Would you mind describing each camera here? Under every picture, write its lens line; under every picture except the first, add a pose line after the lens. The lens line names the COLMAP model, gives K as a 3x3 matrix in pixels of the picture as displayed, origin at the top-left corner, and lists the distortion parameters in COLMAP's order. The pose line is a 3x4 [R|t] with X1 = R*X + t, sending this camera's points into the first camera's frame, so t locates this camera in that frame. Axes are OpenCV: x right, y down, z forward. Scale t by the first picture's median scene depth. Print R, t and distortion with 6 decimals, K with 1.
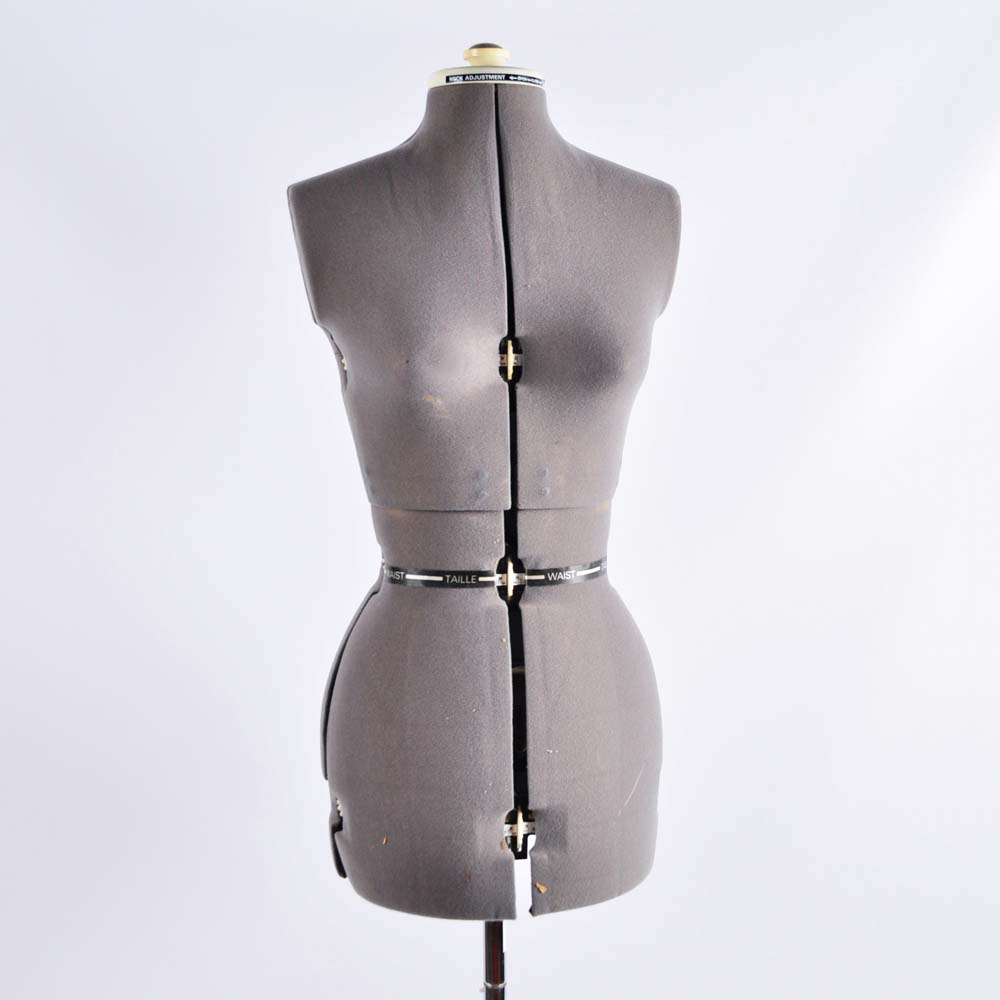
lens RADIAL K [[1716.3, 0, 500.0], [0, 1716.3, 500.0], [0, 0, 1]] dist [-0.005546, -0.023250]
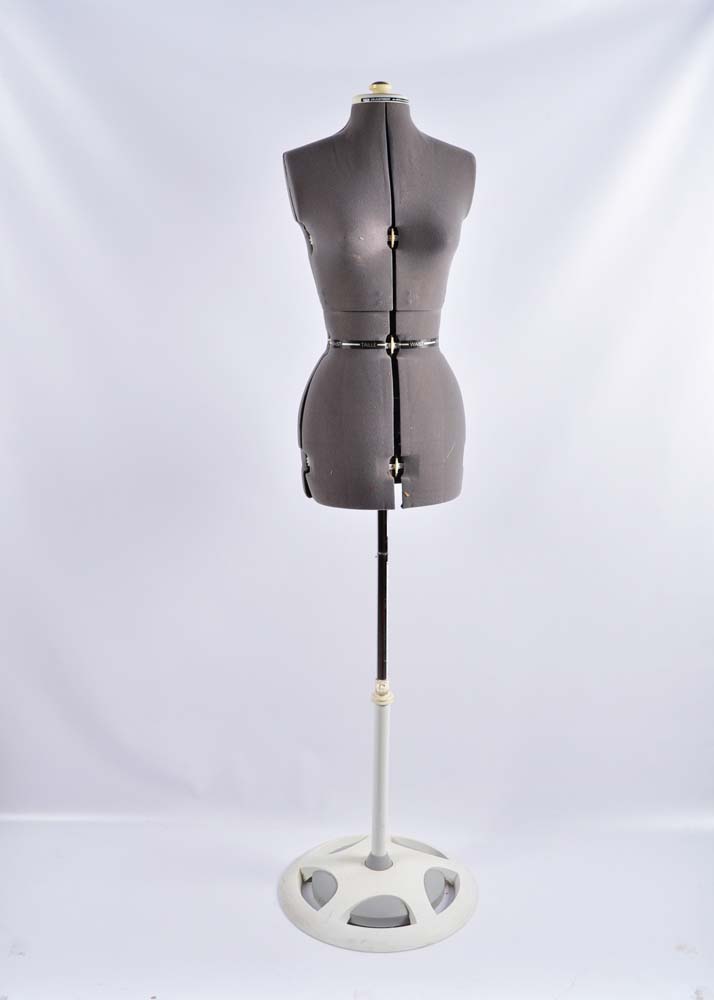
lens RADIAL K [[1322.0, 0, 357.0], [0, 1322.0, 500.0], [0, 0, 1]] dist [-0.003169, 0.016029]
pose [[0.999998, -0.000972, 0.001601, -0.039728], [0.000852, 0.997326, 0.073080, 0.116695], [-0.001668, -0.073078, 0.997325, -0.613695]]
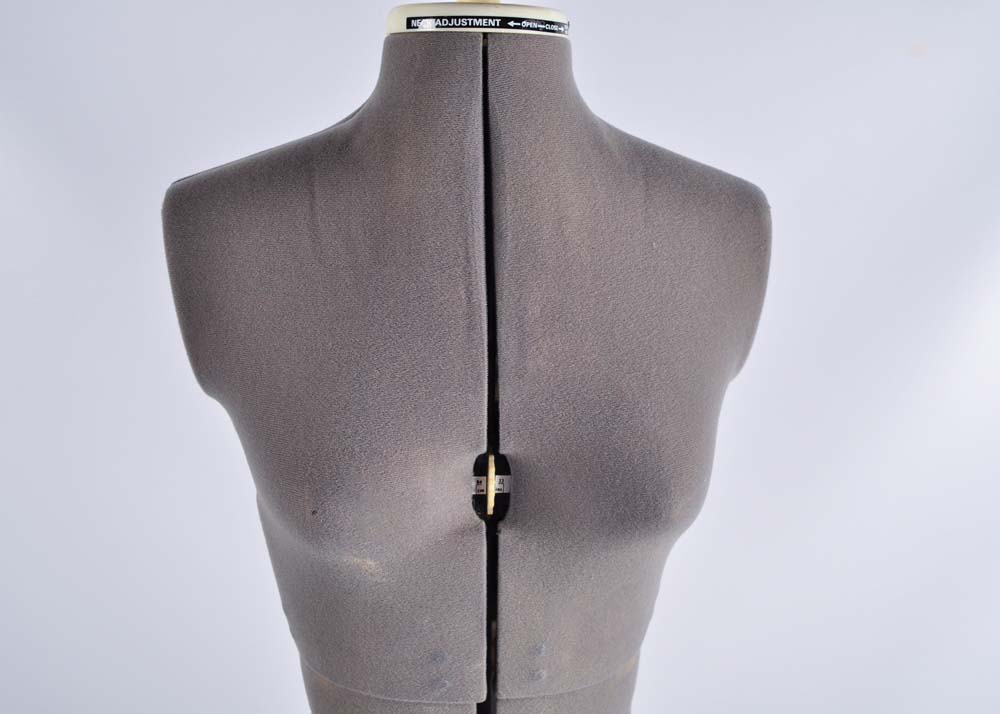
lens RADIAL K [[1042.5, 0, 500.0], [0, 1042.5, 357.0], [0, 0, 1]] dist [-0.047568, -0.001654]
pose [[0.996472, 0.043910, -0.071529, 0.034137], [-0.033709, 0.989851, 0.138051, -0.179391], [0.076865, -0.135153, 0.987839, 0.619567]]
